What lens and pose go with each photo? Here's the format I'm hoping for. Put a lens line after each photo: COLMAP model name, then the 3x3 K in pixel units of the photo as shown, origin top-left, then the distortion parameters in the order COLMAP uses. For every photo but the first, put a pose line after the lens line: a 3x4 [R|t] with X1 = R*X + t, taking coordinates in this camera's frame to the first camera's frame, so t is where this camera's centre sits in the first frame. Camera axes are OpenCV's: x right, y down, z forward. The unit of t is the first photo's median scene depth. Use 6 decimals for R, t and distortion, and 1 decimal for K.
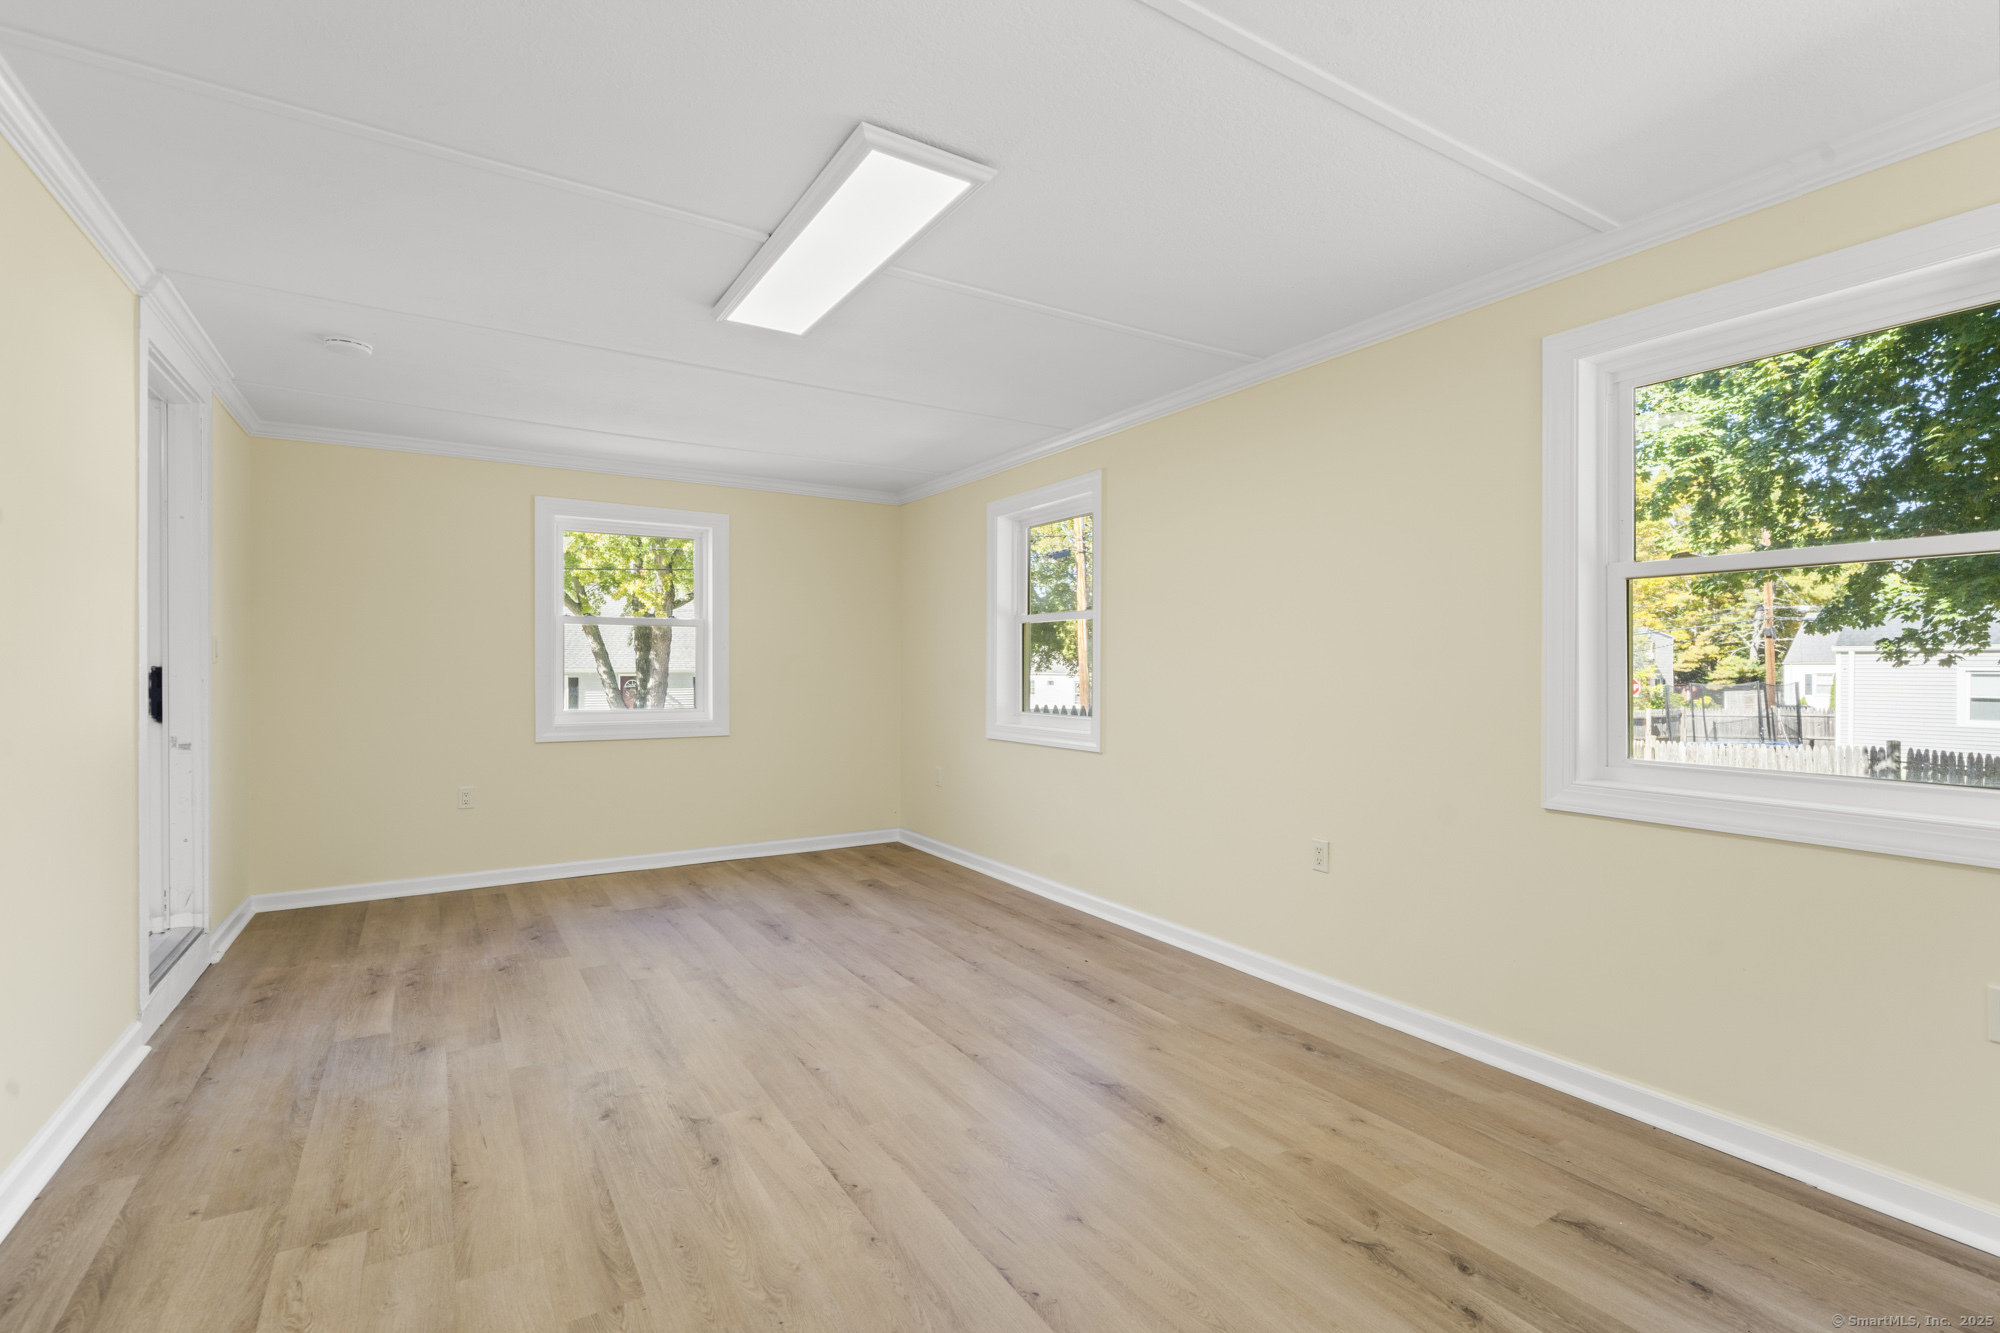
lens RADIAL K [[867.3, 0, 1006.7], [0, 867.3, 663.2], [0, 0, 1]] dist [0.000620, 0.000377]
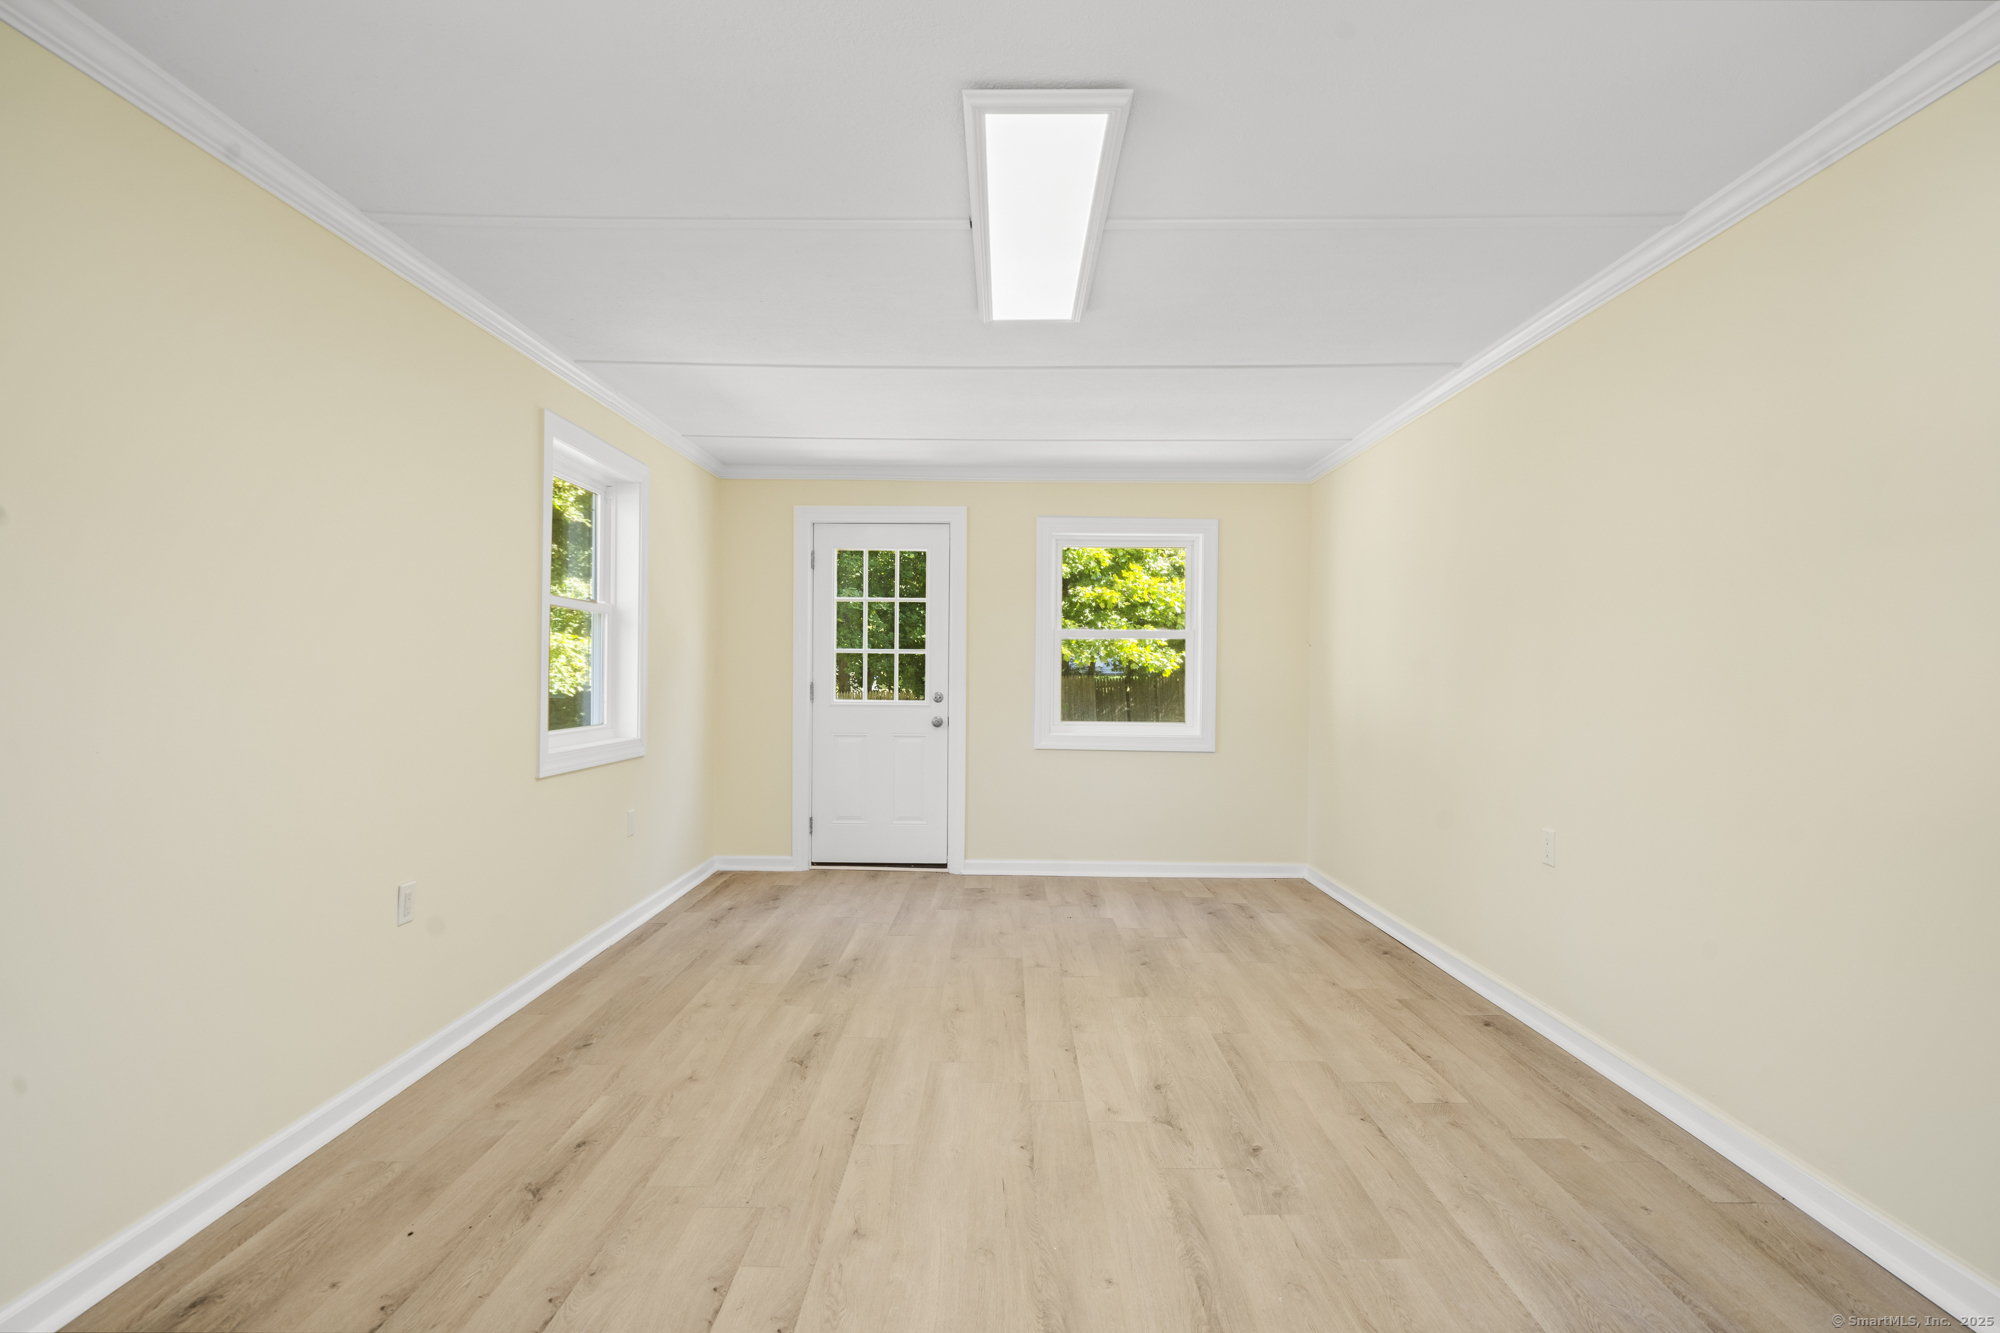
lens RADIAL K [[988.0, 0, 1002.7], [0, 988.0, 672.5], [0, 0, 1]] dist [0.003009, 0.000503]
pose [[-0.832979, -0.009106, 0.553229, -0.820882], [-0.012439, 0.999920, -0.002271, 0.014382], [-0.553164, -0.008773, -0.833026, 2.047002]]
